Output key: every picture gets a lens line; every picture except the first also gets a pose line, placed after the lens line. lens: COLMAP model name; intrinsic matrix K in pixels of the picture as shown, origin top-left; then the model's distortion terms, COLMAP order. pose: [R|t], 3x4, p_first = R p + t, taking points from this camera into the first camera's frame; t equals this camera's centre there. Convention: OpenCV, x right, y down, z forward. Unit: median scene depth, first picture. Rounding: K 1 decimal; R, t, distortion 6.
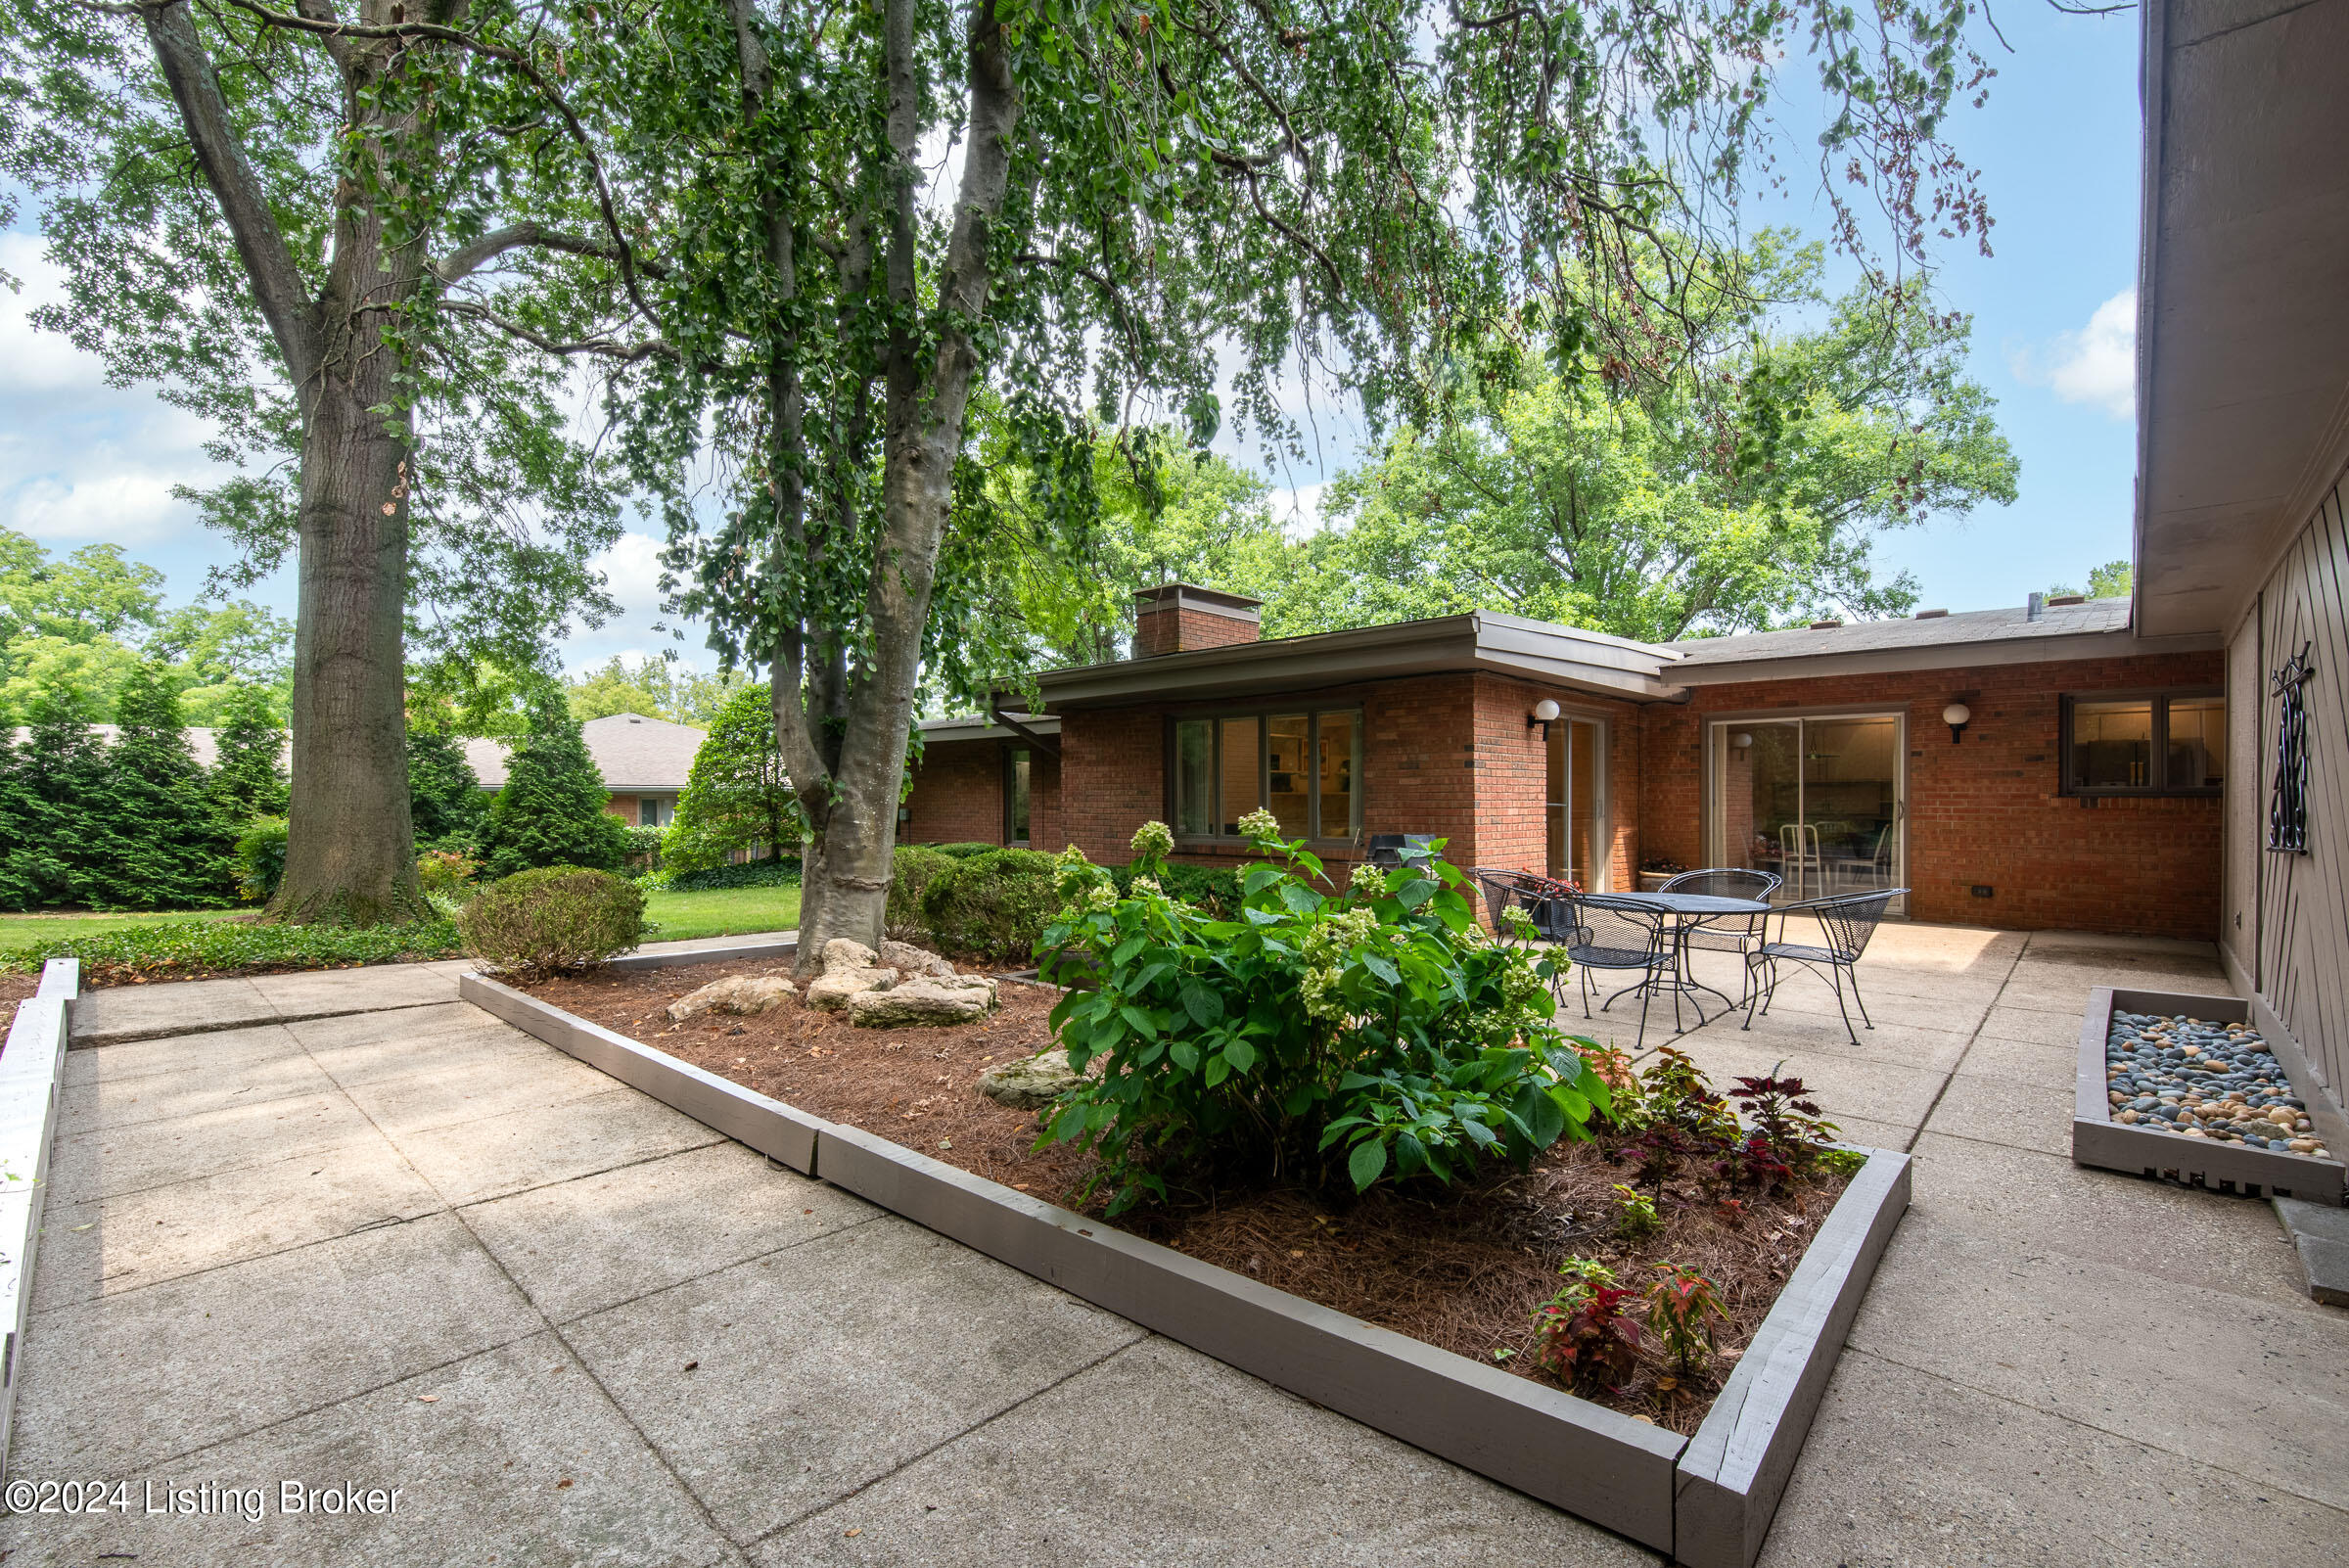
lens RADIAL K [[1004.5, 0, 1160.5], [0, 1004.5, 798.8], [0, 0, 1]] dist [0.000387, 0.000500]
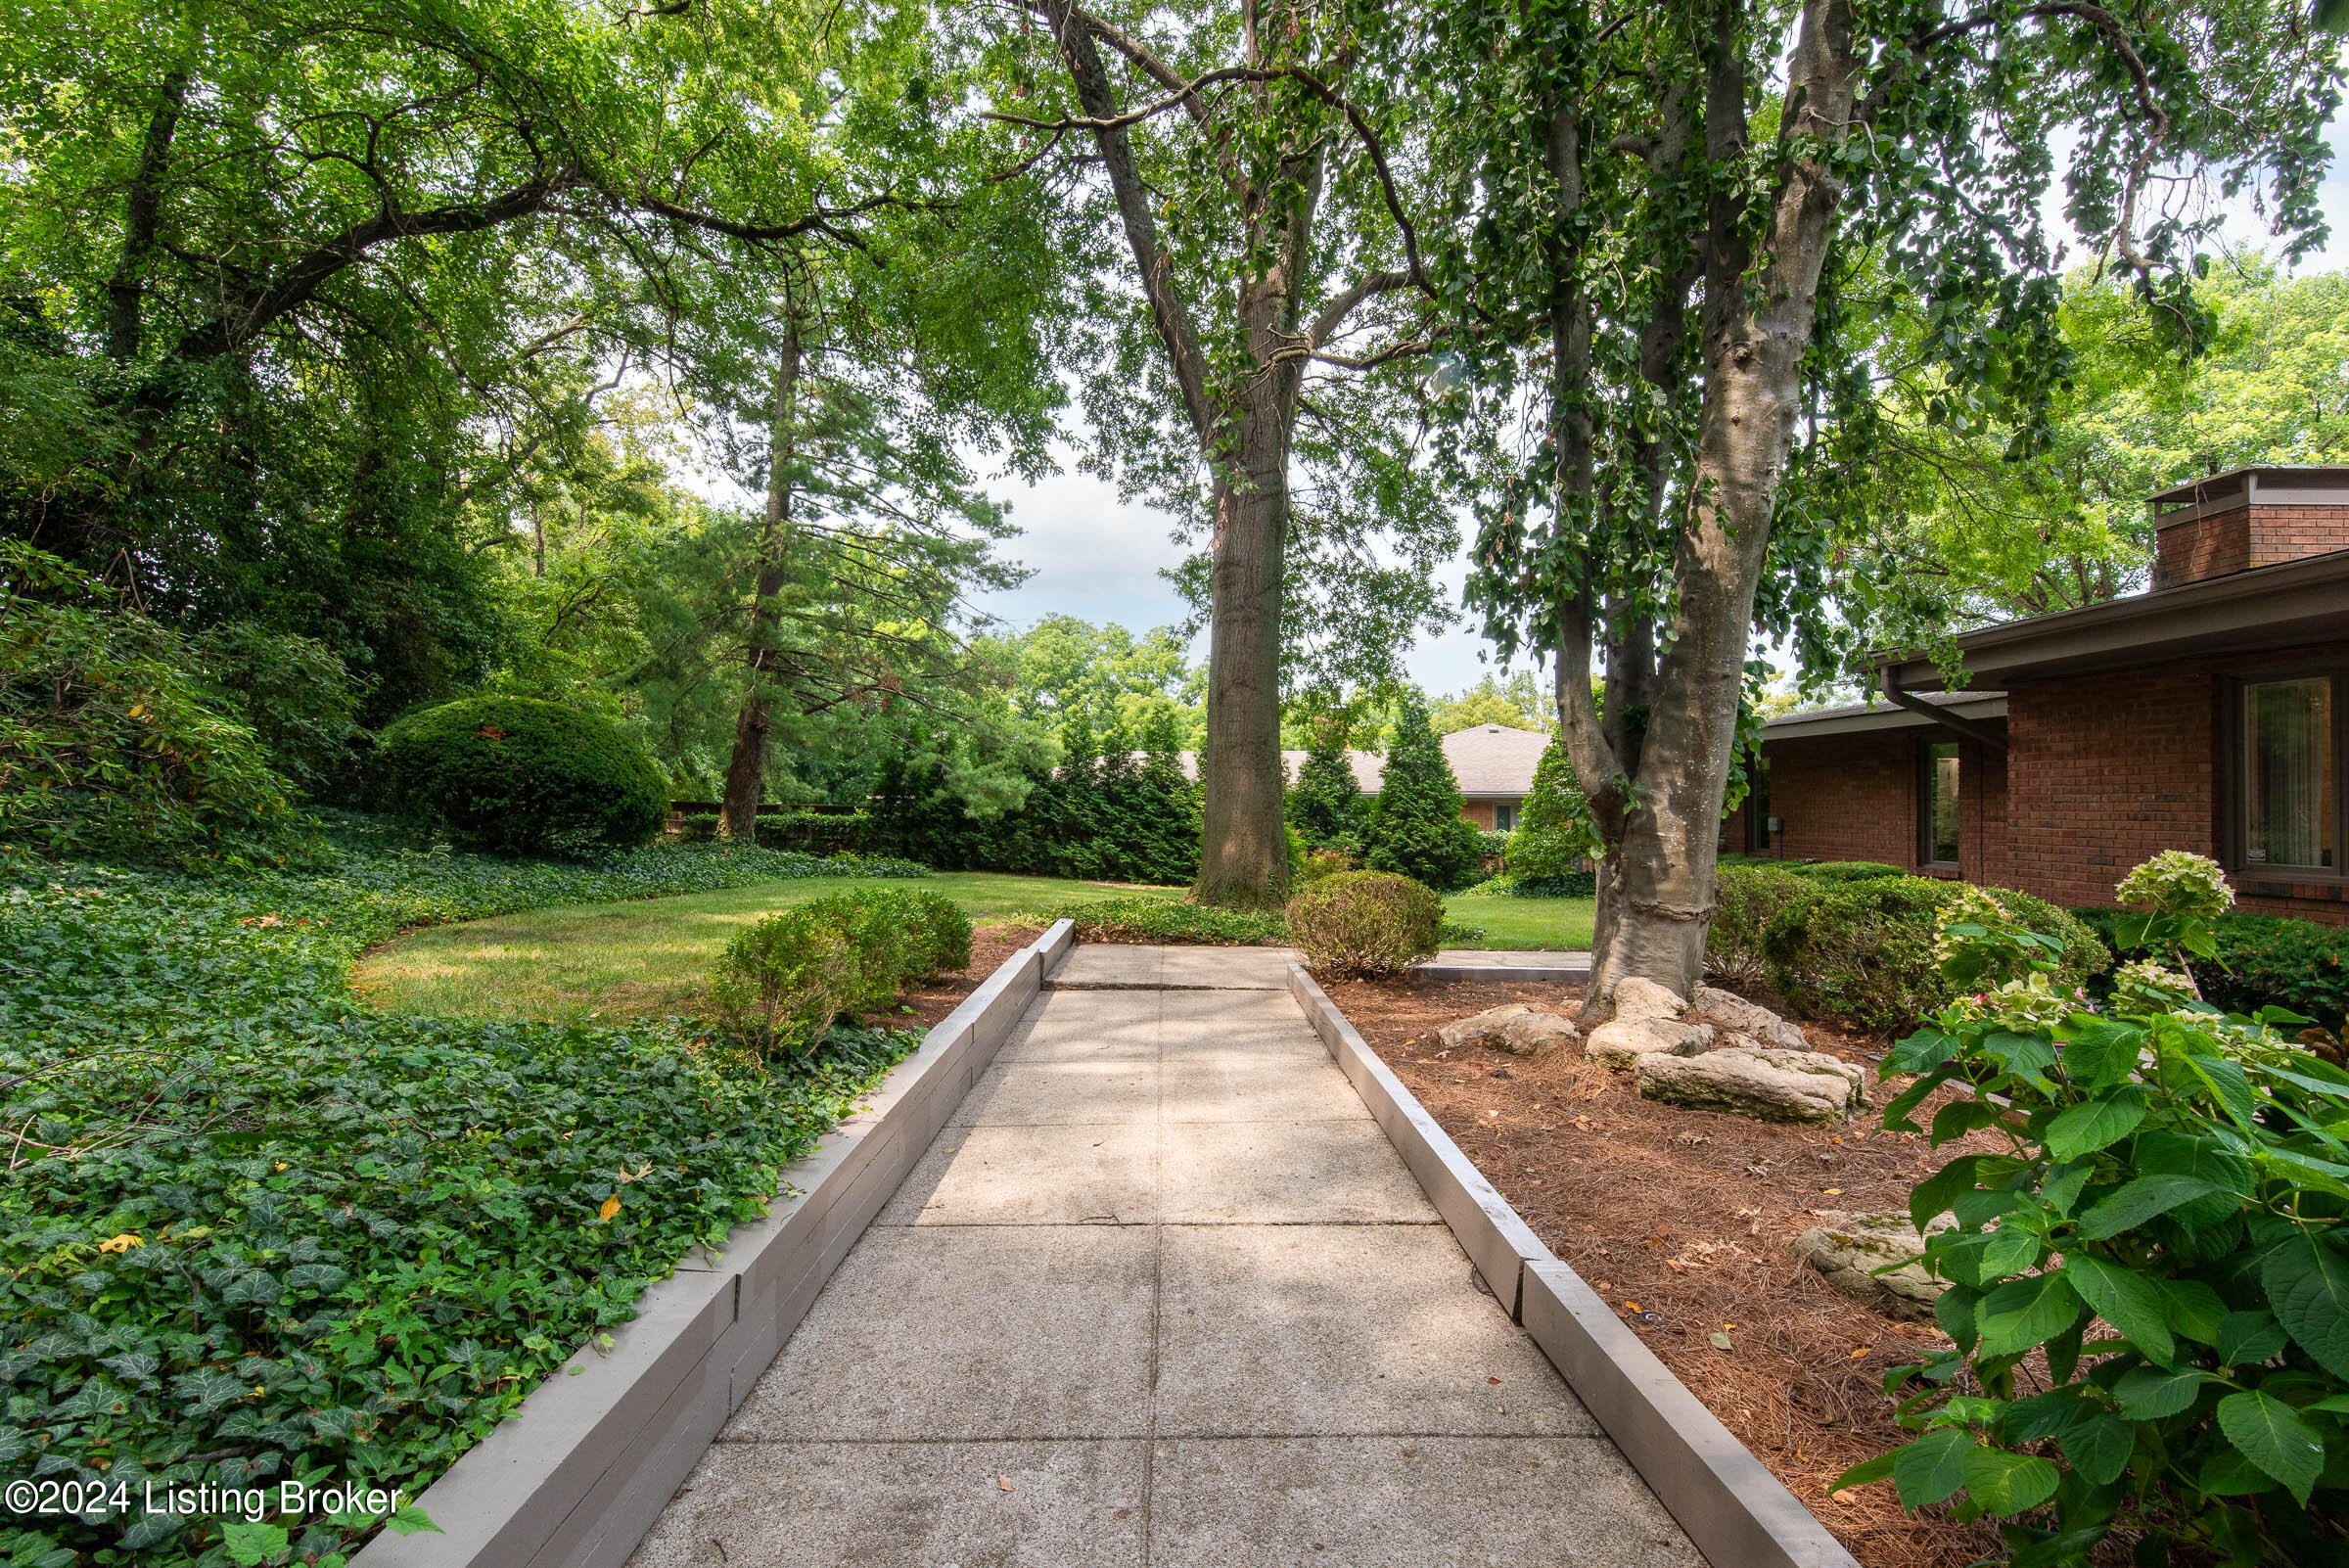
lens RADIAL K [[1004.5, 0, 1182.8], [0, 1004.5, 800.6], [0, 0, 1]] dist [0.000387, 0.000500]
pose [[0.700076, 0.001488, -0.714067, 0.001559], [-0.004849, 0.999985, -0.002671, 0.000131], [0.714052, 0.005333, 0.700072, 0.102115]]
